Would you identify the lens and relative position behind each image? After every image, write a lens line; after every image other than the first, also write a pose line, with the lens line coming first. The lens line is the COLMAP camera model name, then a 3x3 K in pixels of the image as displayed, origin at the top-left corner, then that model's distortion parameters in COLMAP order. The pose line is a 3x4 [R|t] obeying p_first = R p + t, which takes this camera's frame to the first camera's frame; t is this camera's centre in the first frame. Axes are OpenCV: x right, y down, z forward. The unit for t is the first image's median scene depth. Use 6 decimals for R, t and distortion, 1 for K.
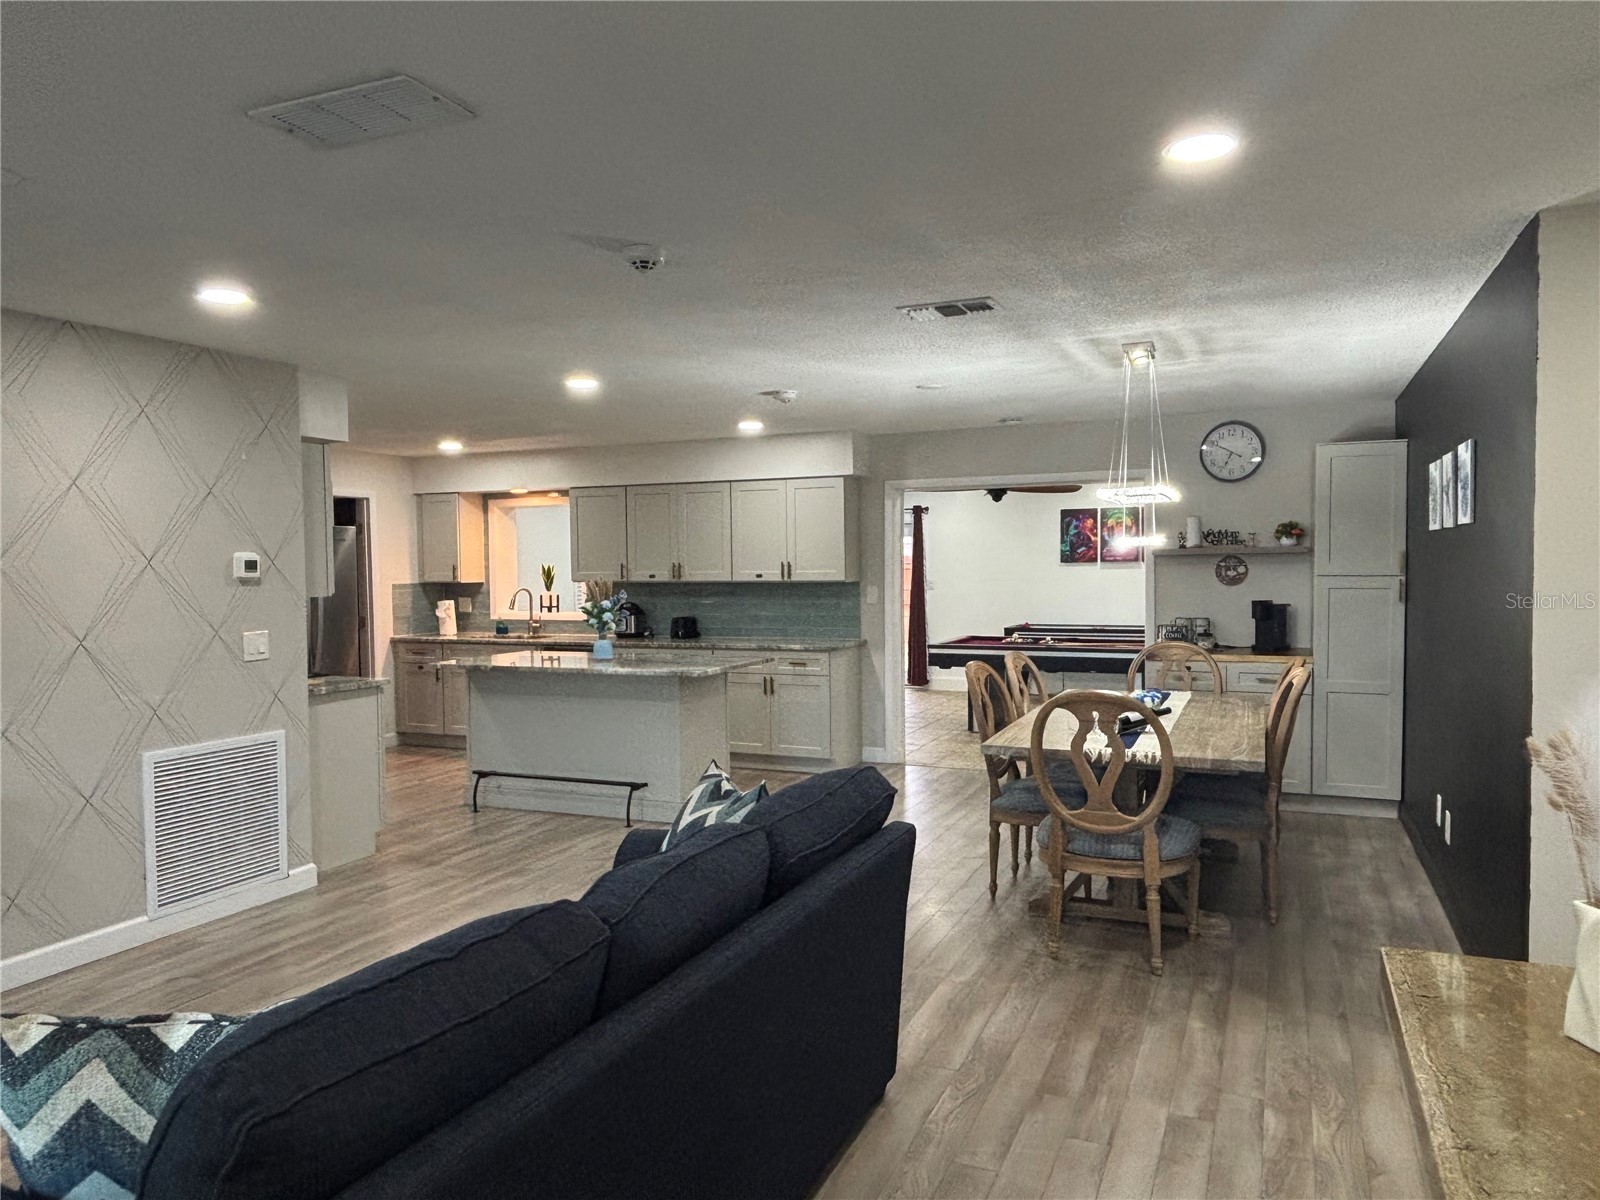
lens RADIAL K [[1084.6, 0, 800.0], [0, 1084.6, 600.0], [0, 0, 1]] dist [0.060374, -0.087628]
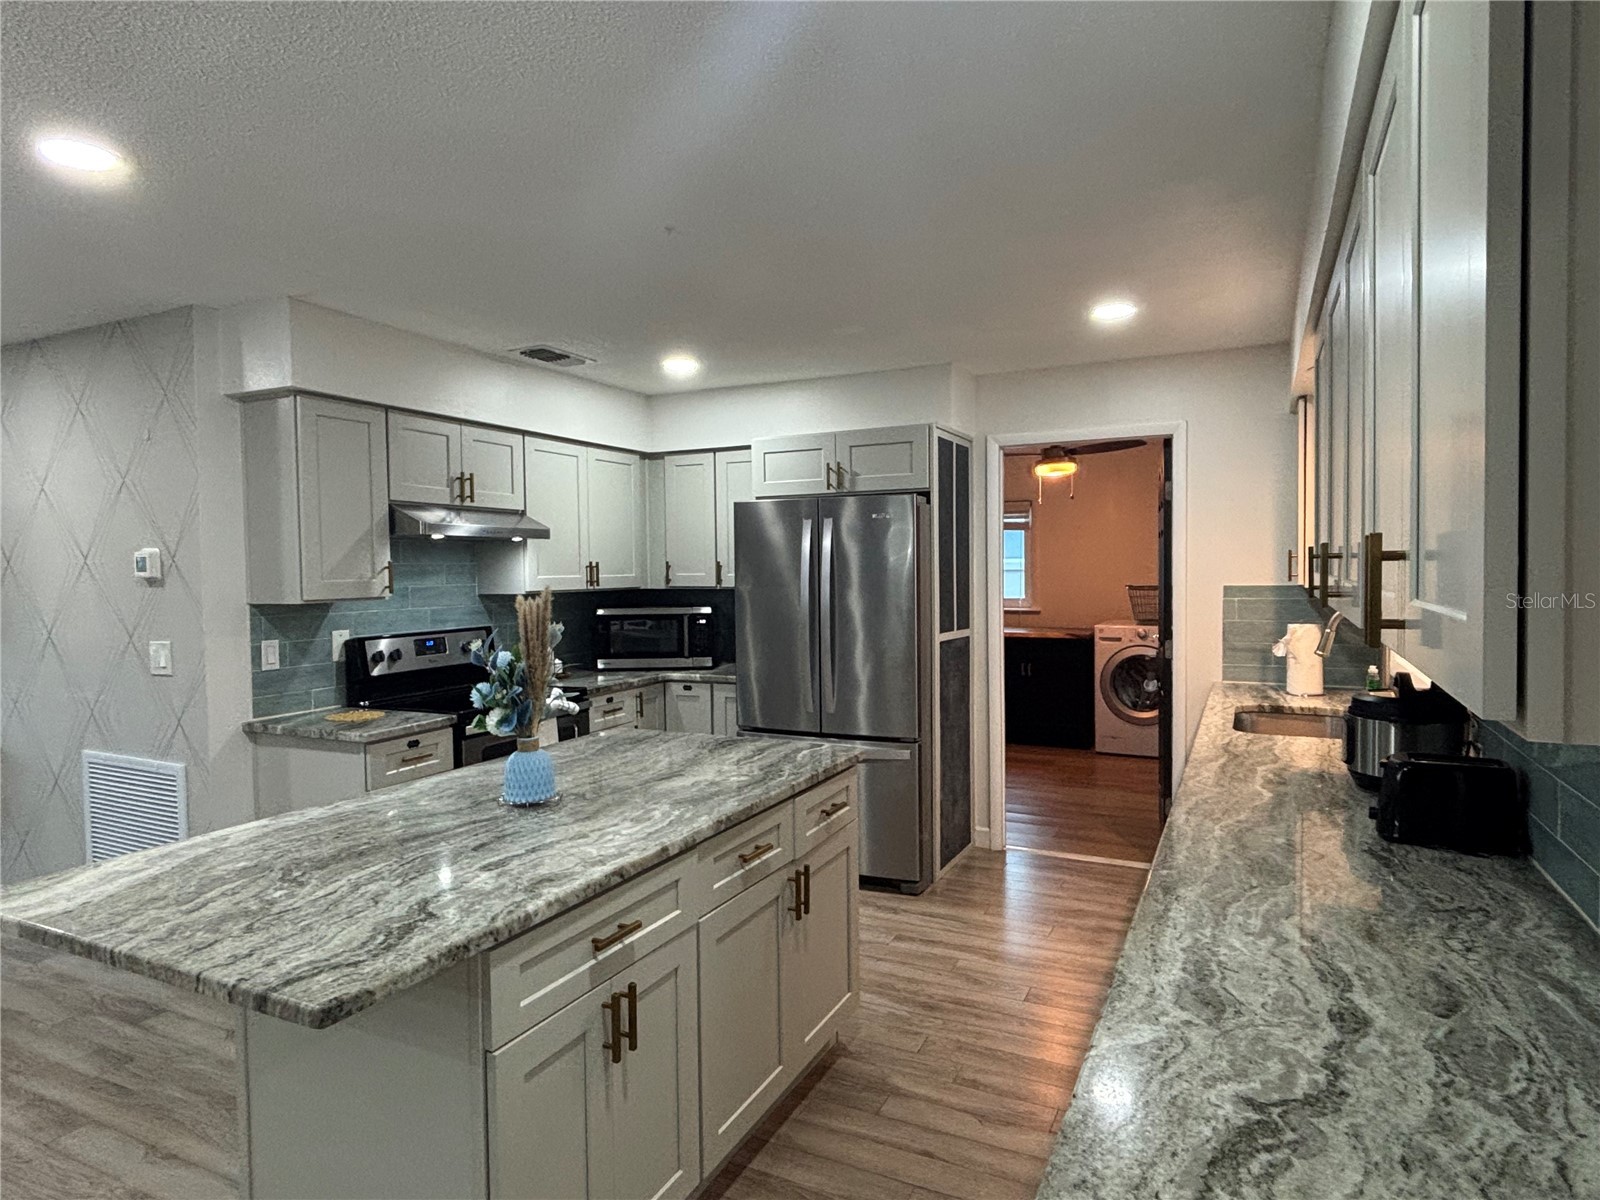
lens RADIAL K [[942.2, 0, 800.0], [0, 942.2, 600.0], [0, 0, 1]] dist [0.004131, 0.000378]
pose [[-0.044045, 0.050192, -0.997768, 0.127552], [-0.022271, 0.998440, 0.051209, -0.031793], [0.998781, 0.024477, -0.042858, 0.928588]]
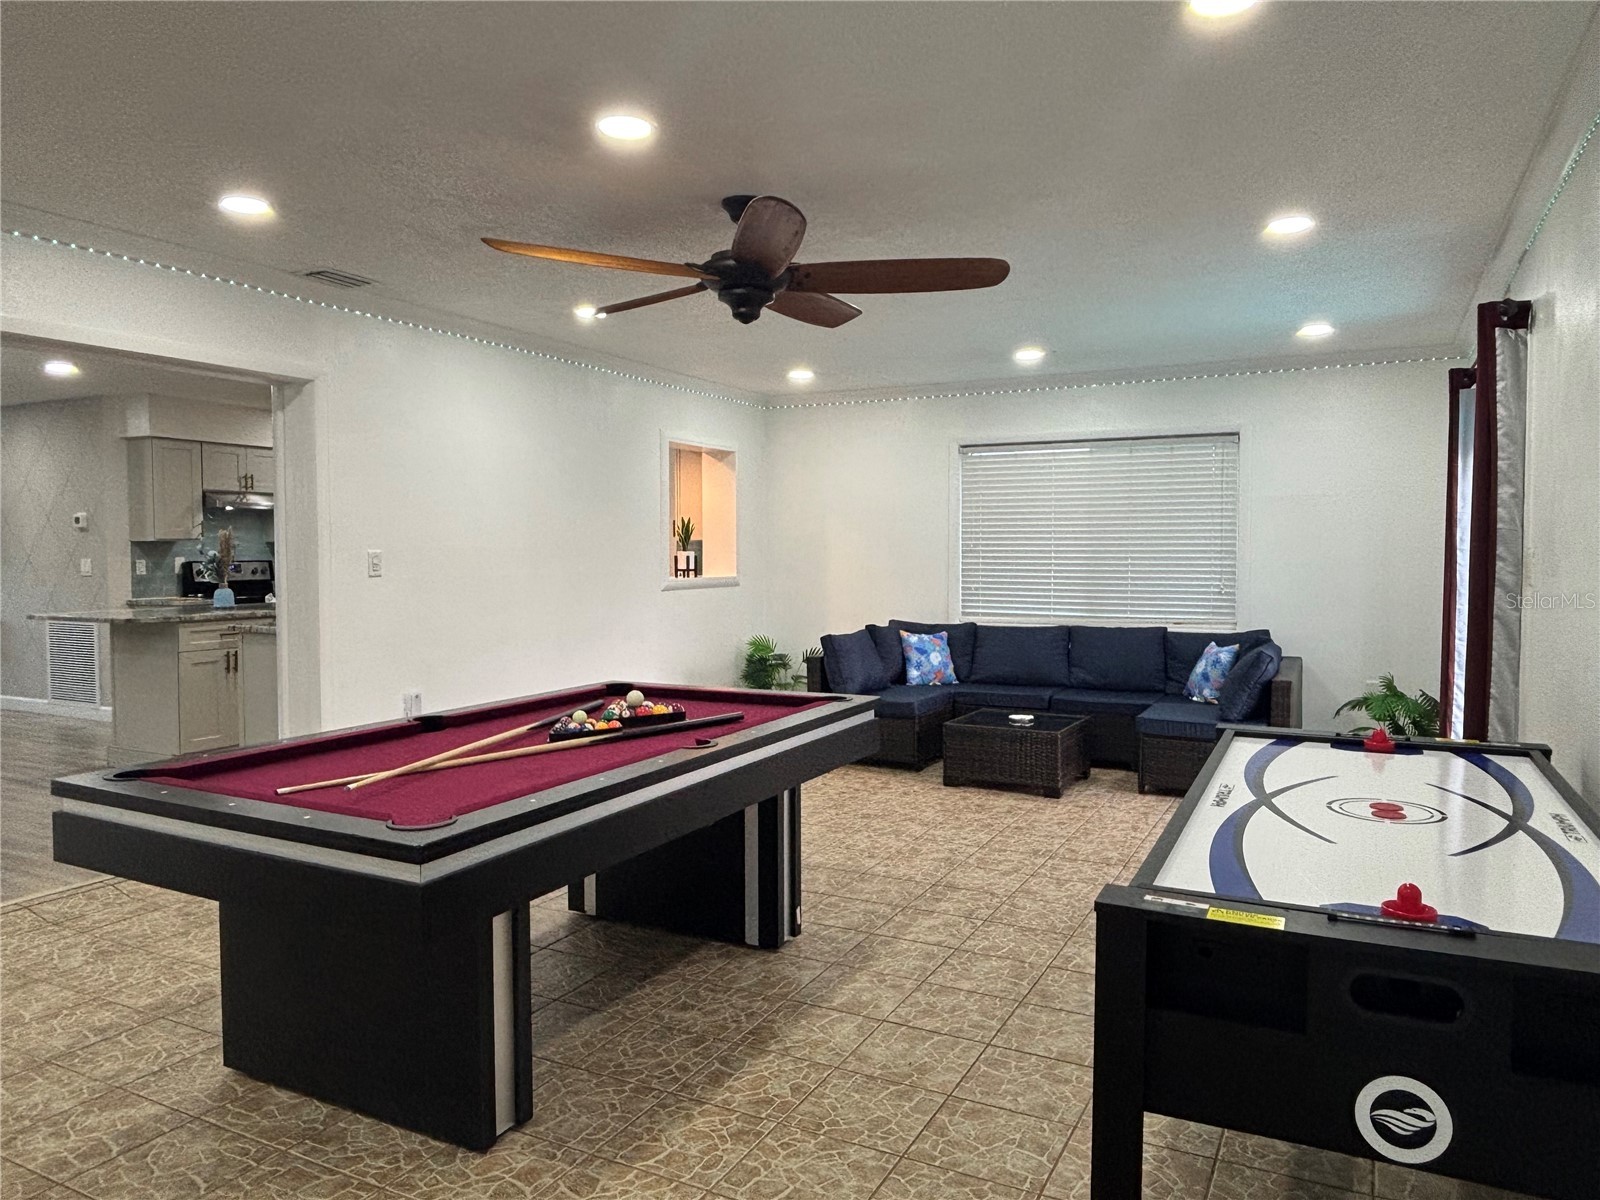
lens RADIAL K [[1084.6, 0, 800.0], [0, 1084.6, 600.0], [0, 0, 1]] dist [0.060374, -0.087628]
pose [[-0.046062, 0.057078, -0.997307, 0.705720], [-0.032315, 0.997759, 0.058596, -0.026473], [0.998416, 0.034927, -0.044115, 1.332466]]
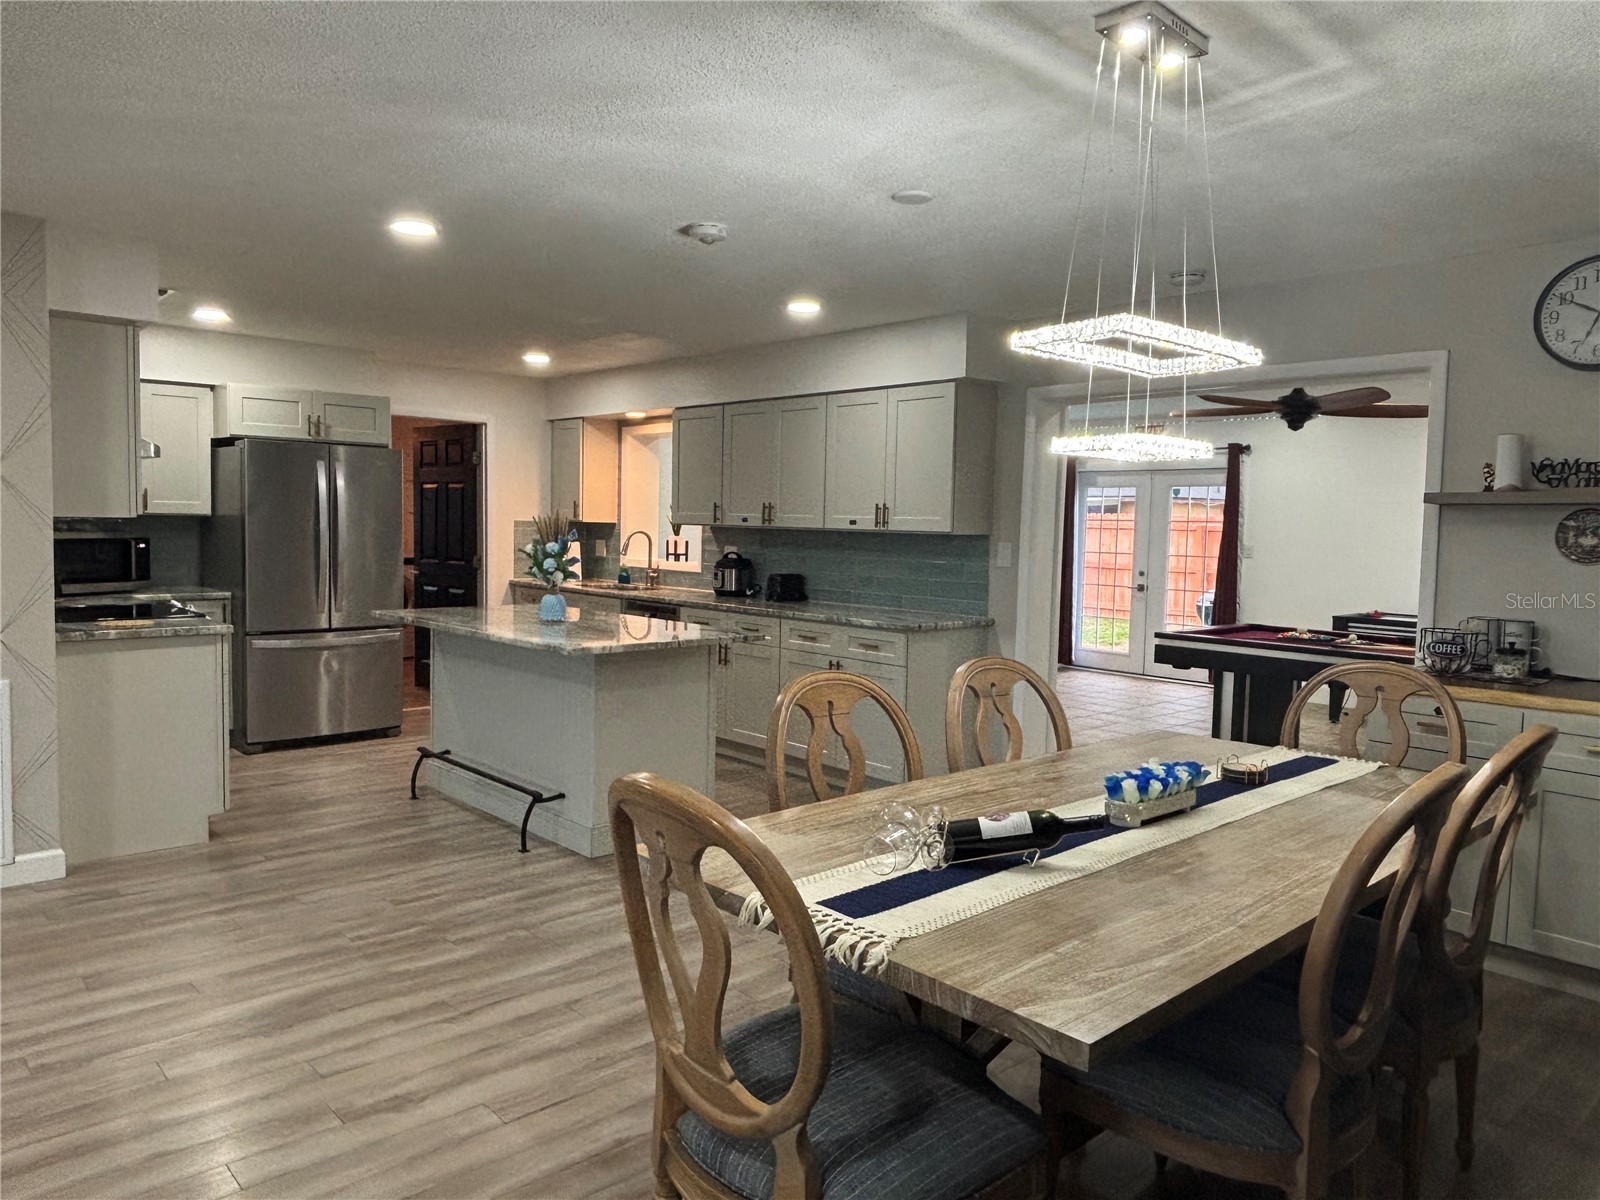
lens RADIAL K [[1084.6, 0, 800.0], [0, 1084.6, 600.0], [0, 0, 1]] dist [0.060374, -0.087628]
pose [[0.914852, 0.061047, -0.399148, 0.230855], [-0.046508, 0.997857, 0.046019, -0.001999], [0.401102, -0.023537, 0.915731, 0.317833]]
